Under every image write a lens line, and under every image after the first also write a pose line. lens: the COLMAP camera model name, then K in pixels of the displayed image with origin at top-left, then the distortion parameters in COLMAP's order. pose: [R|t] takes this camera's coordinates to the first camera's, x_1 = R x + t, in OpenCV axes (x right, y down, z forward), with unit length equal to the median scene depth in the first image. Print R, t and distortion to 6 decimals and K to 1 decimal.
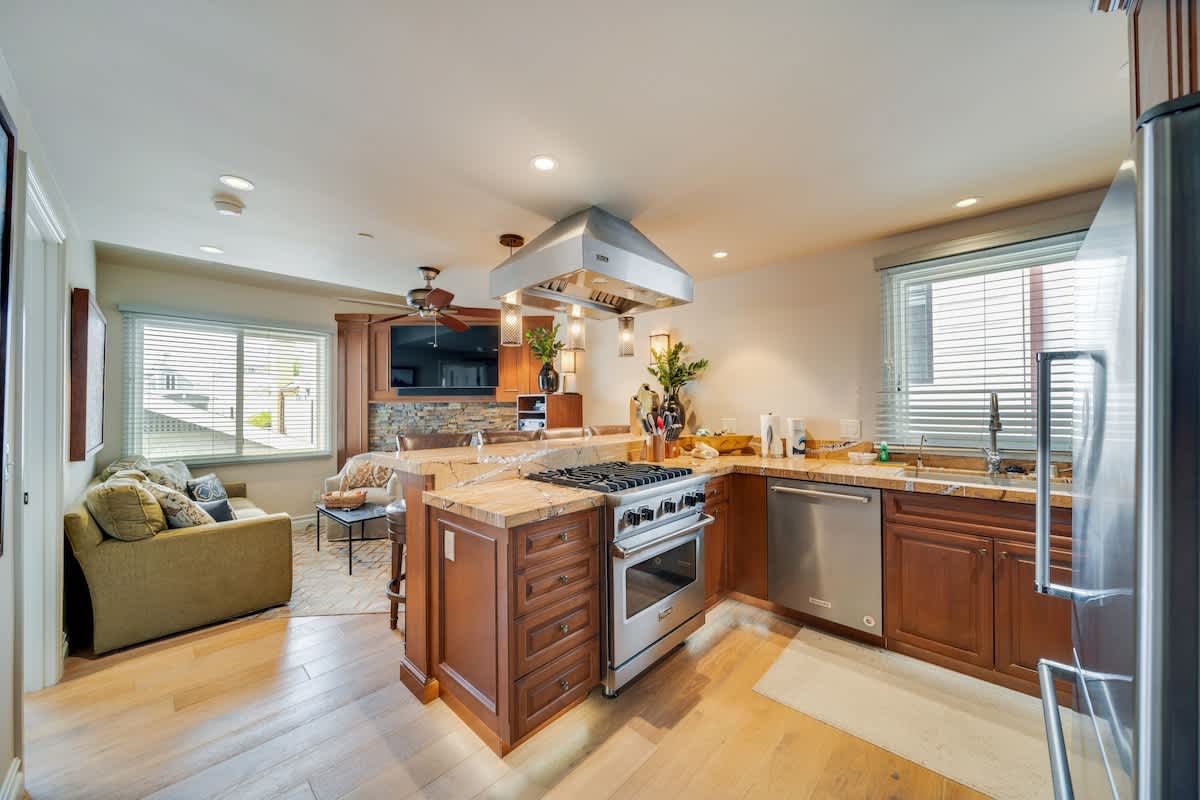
lens RADIAL K [[426.4, 0, 602.5], [0, 426.4, 404.3], [0, 0, 1]] dist [-0.001267, 0.000447]
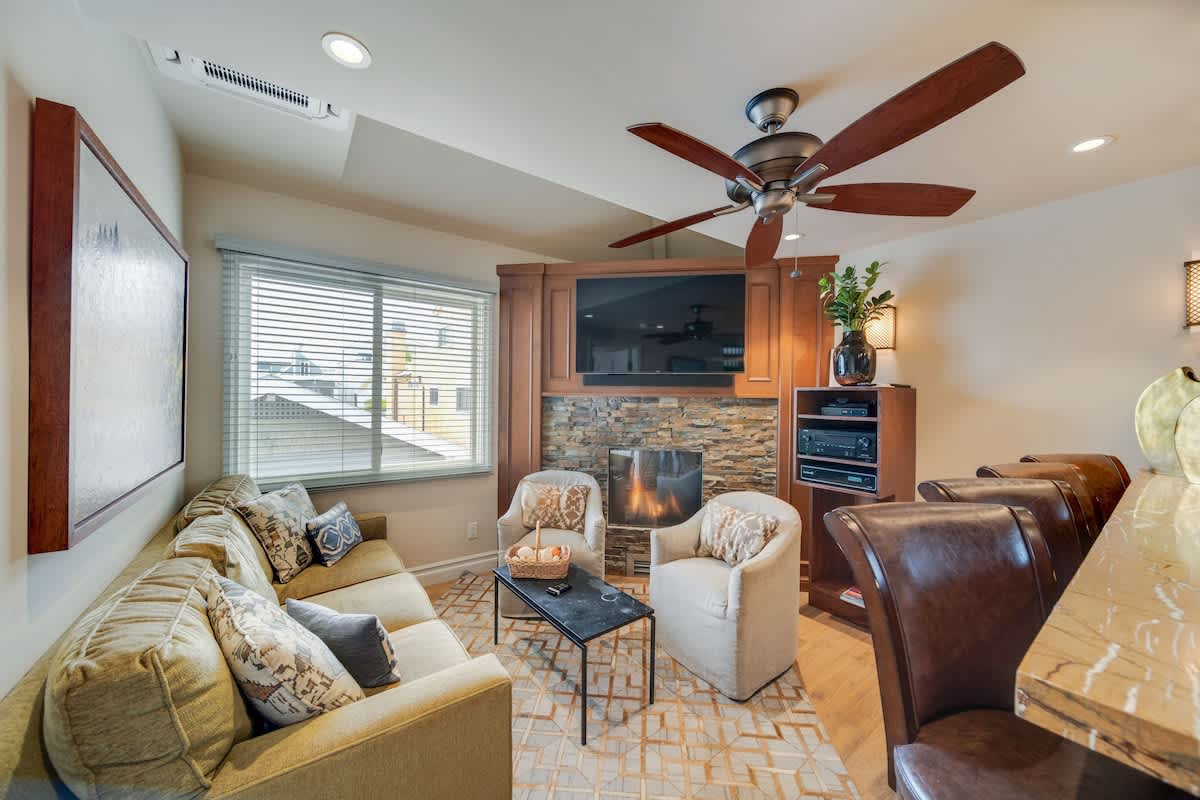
lens RADIAL K [[426.4, 0, 603.0], [0, 426.4, 401.5], [0, 0, 1]] dist [-0.001267, 0.000447]
pose [[0.983168, 0.018475, -0.181768, -0.362107], [-0.015137, 0.999691, 0.019733, -0.009880], [0.182076, -0.016649, 0.983144, 0.385979]]
